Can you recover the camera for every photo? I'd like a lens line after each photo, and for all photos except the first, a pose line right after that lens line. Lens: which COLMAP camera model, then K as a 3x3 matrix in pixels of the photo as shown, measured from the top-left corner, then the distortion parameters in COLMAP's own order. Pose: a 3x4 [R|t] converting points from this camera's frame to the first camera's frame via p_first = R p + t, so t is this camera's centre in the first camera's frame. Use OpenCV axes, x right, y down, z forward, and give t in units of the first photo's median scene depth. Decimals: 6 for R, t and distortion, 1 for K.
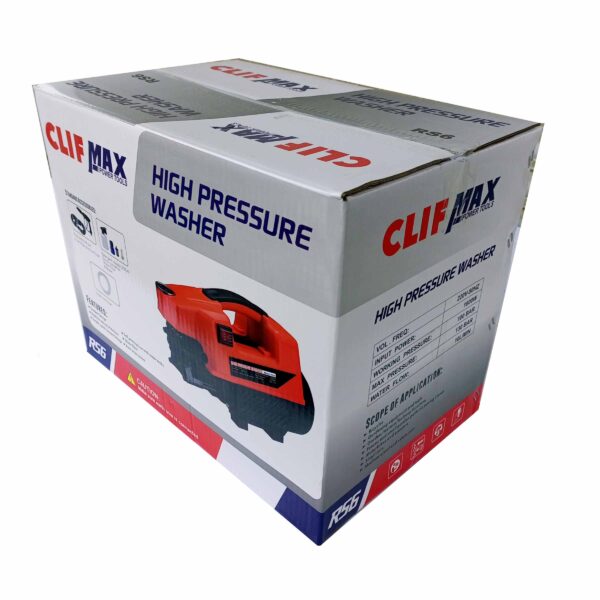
lens RADIAL K [[605.8, 0, 300.0], [0, 605.8, 300.0], [0, 0, 1]] dist [0.023715, 0.026659]
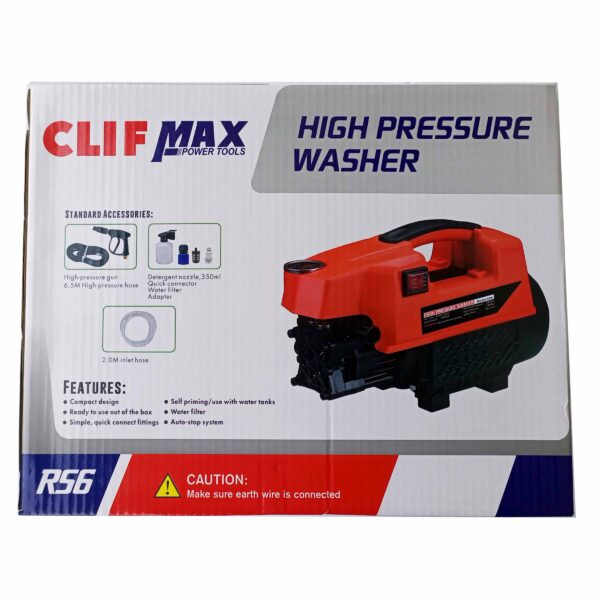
lens RADIAL K [[605.8, 0, 300.0], [0, 605.8, 300.0], [0, 0, 1]] dist [0.023715, 0.026659]
pose [[0.715087, 0.026560, 0.698531, -0.909609], [0.372763, 0.830856, -0.413189, 0.405033], [-0.591353, 0.555853, 0.584234, 0.631593]]
